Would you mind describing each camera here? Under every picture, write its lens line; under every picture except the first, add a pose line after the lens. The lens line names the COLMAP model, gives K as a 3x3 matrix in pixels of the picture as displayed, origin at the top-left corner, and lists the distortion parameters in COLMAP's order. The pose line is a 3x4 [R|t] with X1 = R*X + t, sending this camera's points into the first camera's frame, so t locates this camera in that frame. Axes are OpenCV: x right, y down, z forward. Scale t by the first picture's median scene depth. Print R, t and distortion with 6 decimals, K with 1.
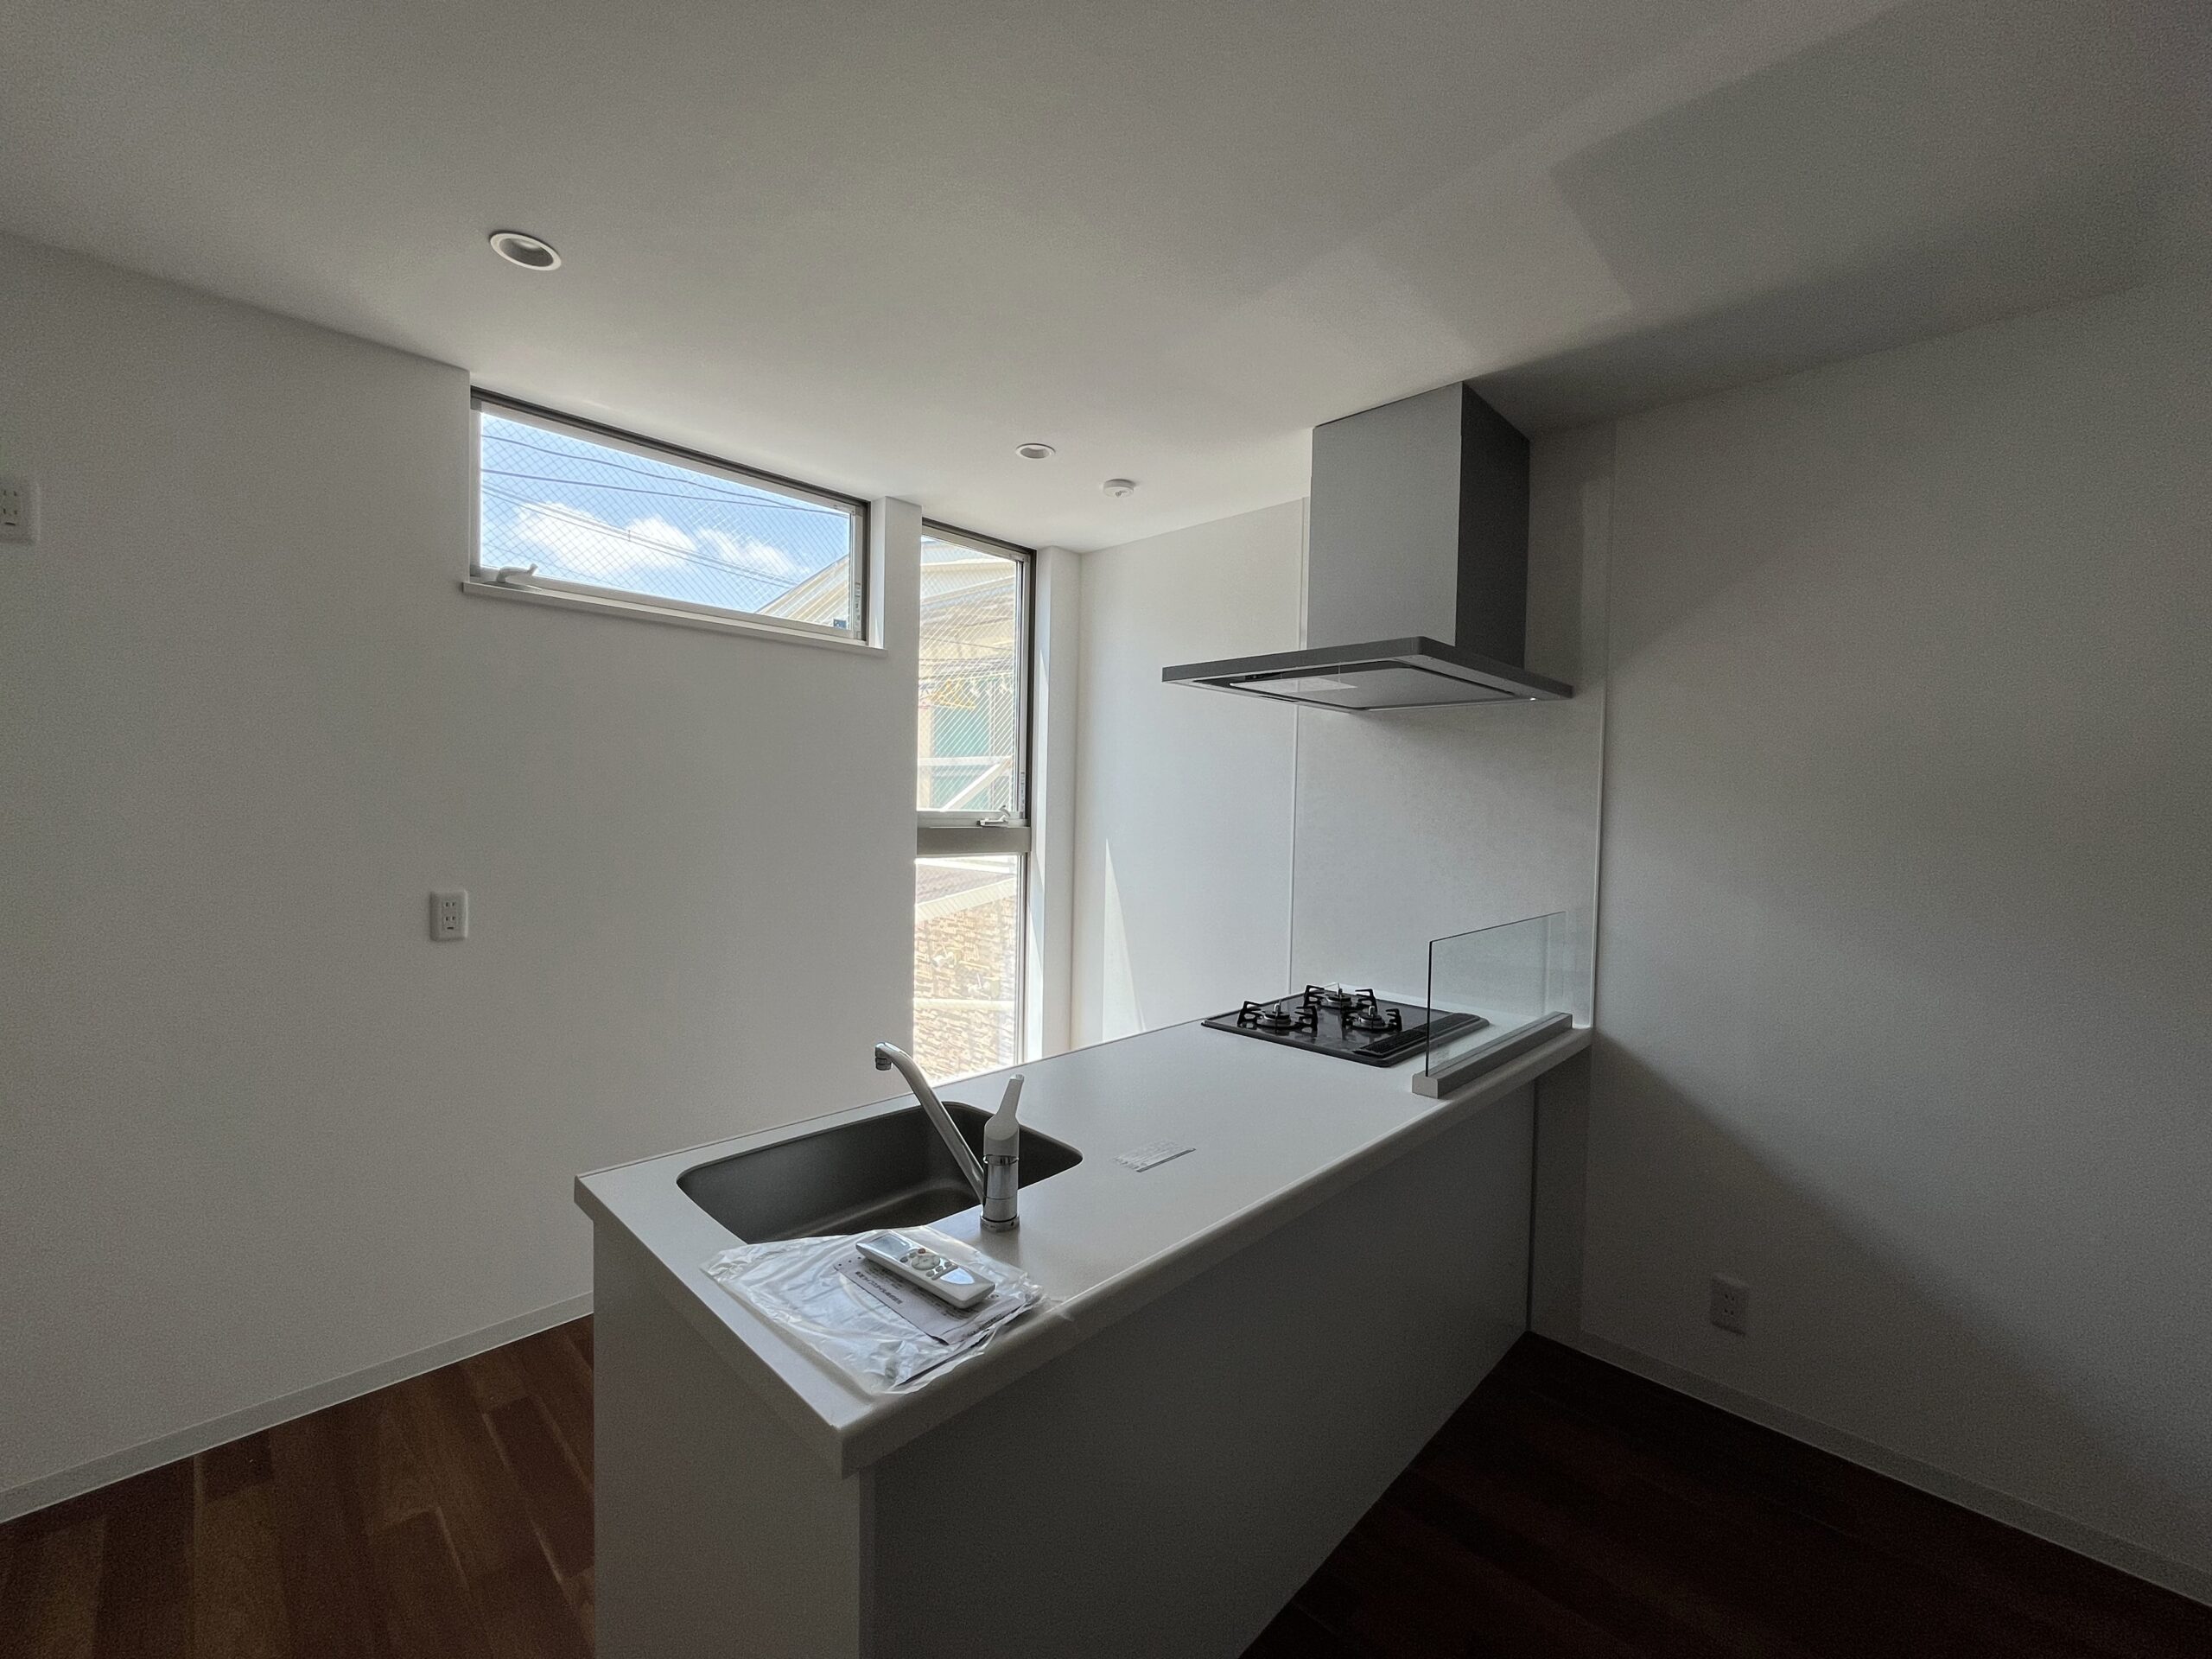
lens RADIAL K [[892.2, 0, 1106.0], [0, 892.2, 829.5], [0, 0, 1]] dist [0.000753, -0.000351]
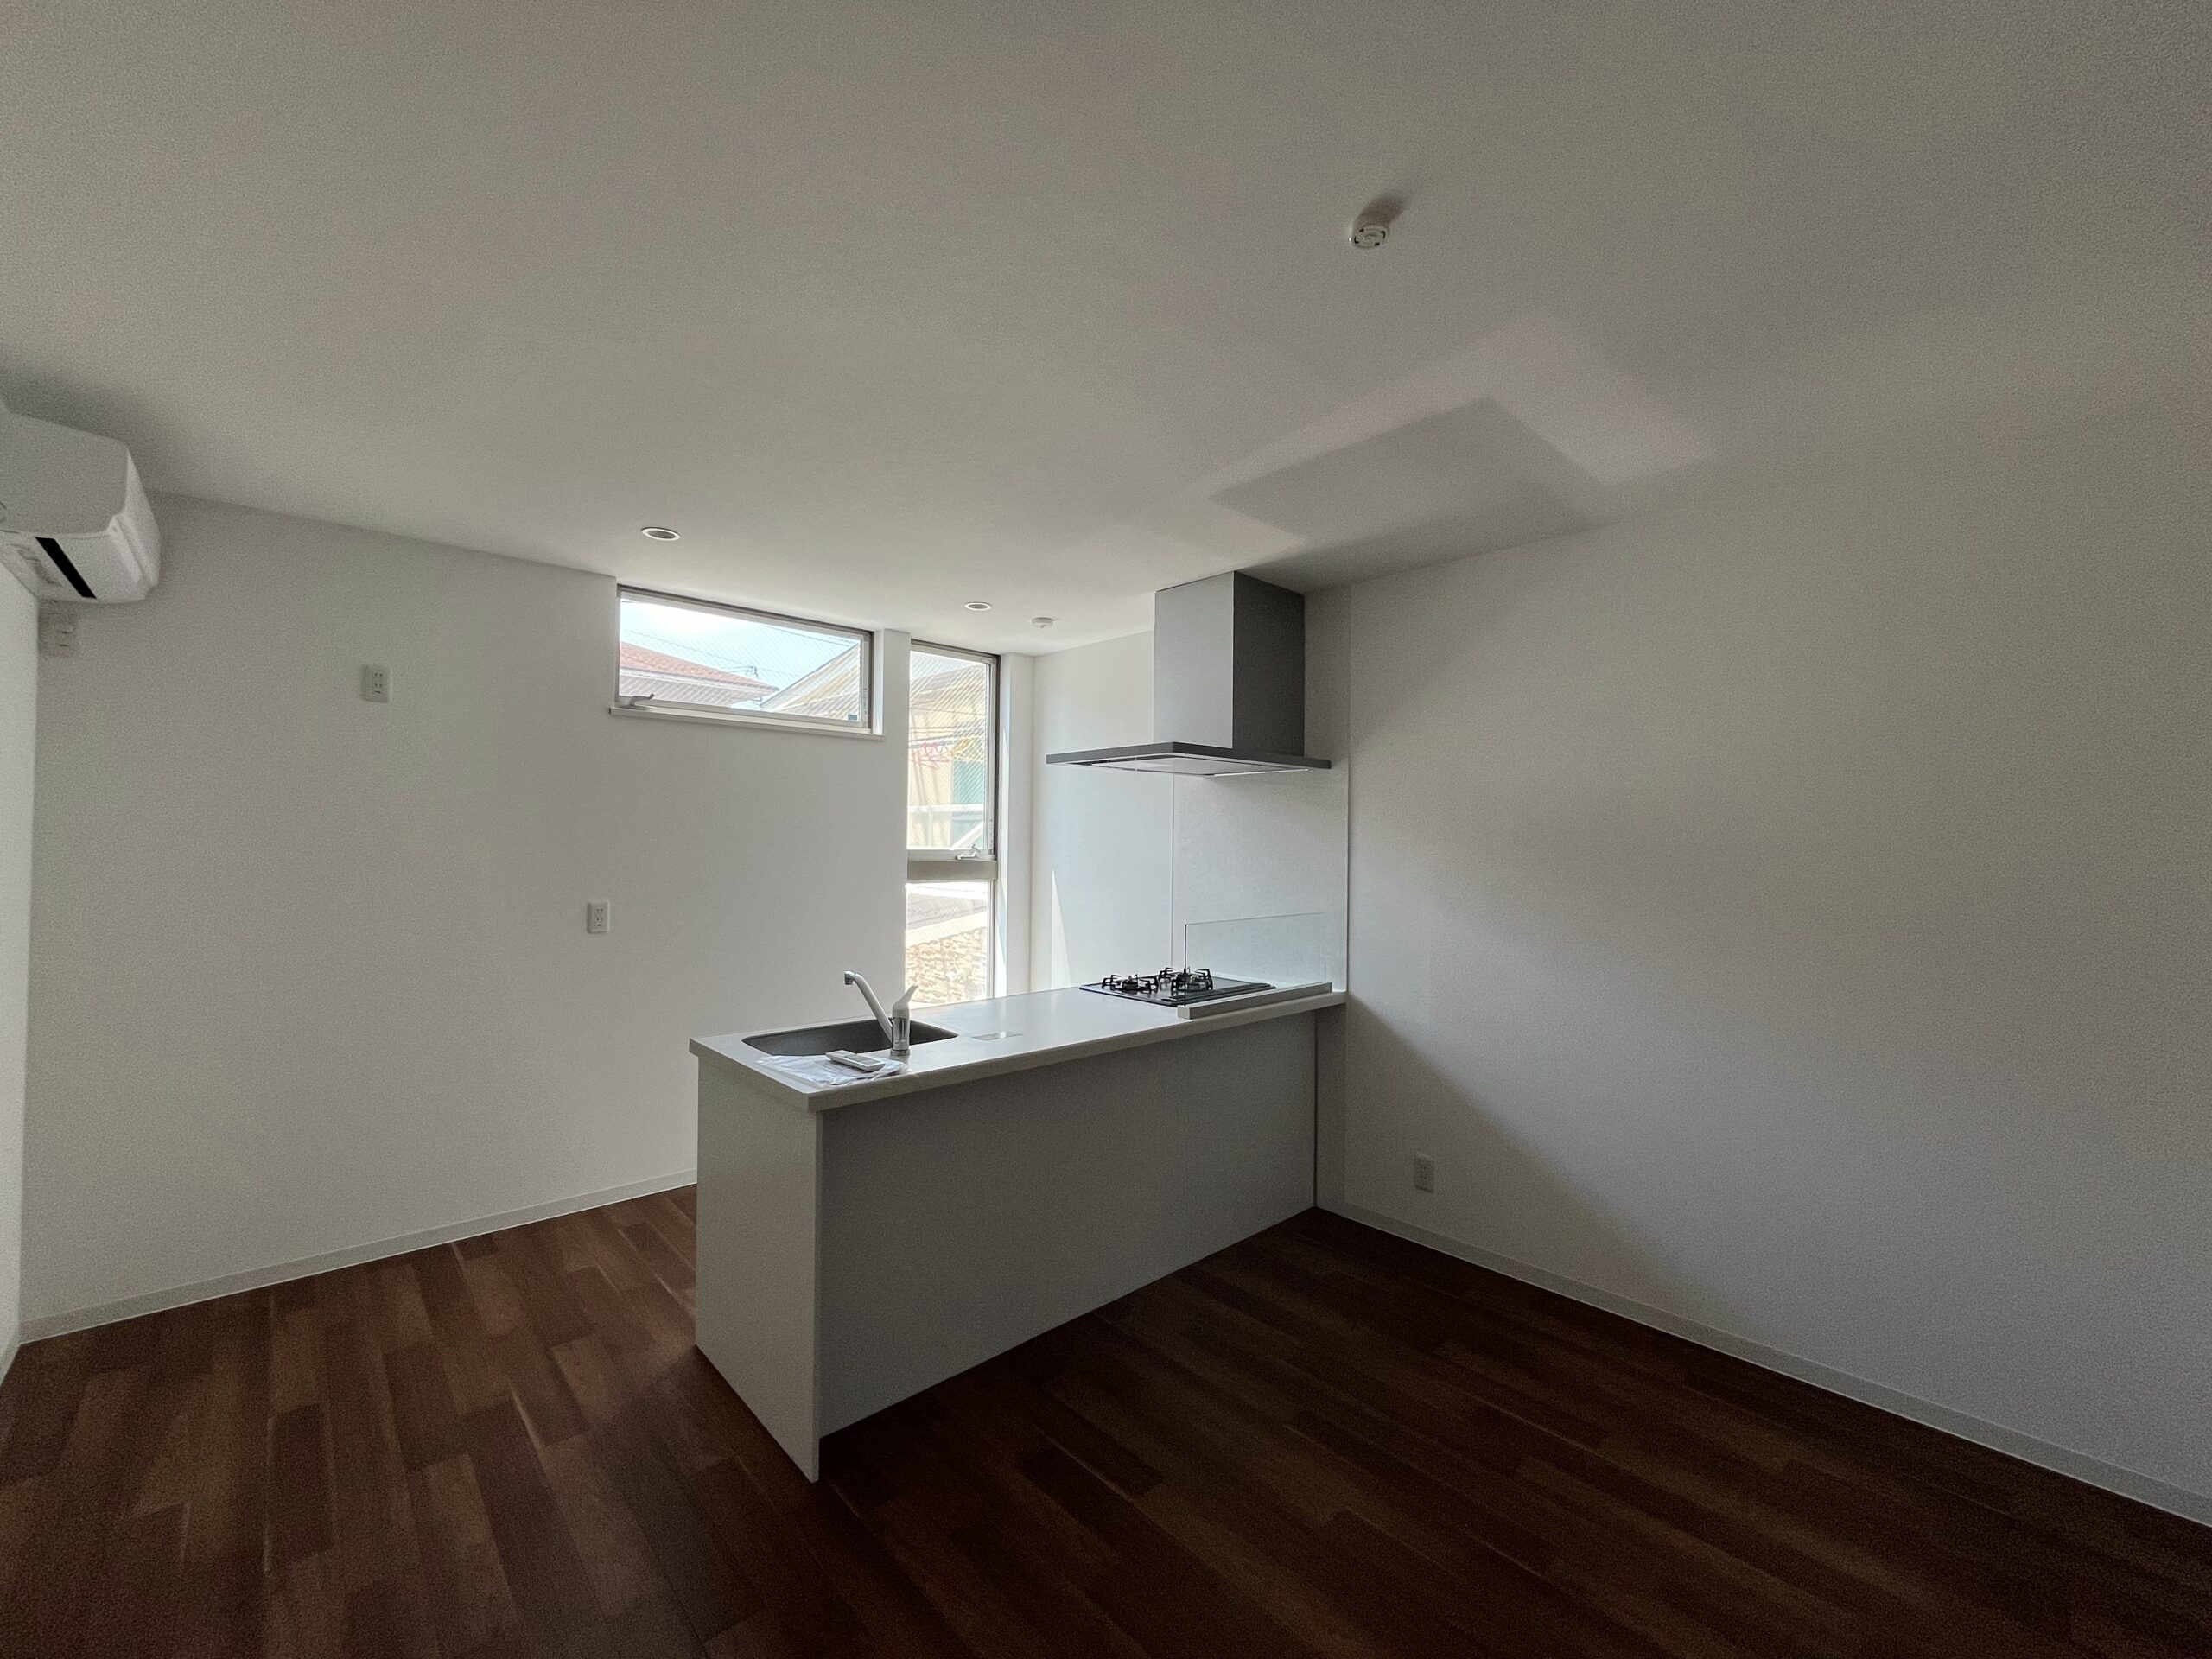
lens RADIAL K [[886.5, 0, 1106.0], [0, 886.5, 829.5], [0, 0, 1]] dist [-0.000052, 0.000111]
pose [[0.998732, -0.009736, -0.049395, 0.201519], [0.007568, 0.999008, -0.043880, 0.014351], [0.049773, 0.043450, 0.997815, -0.442959]]
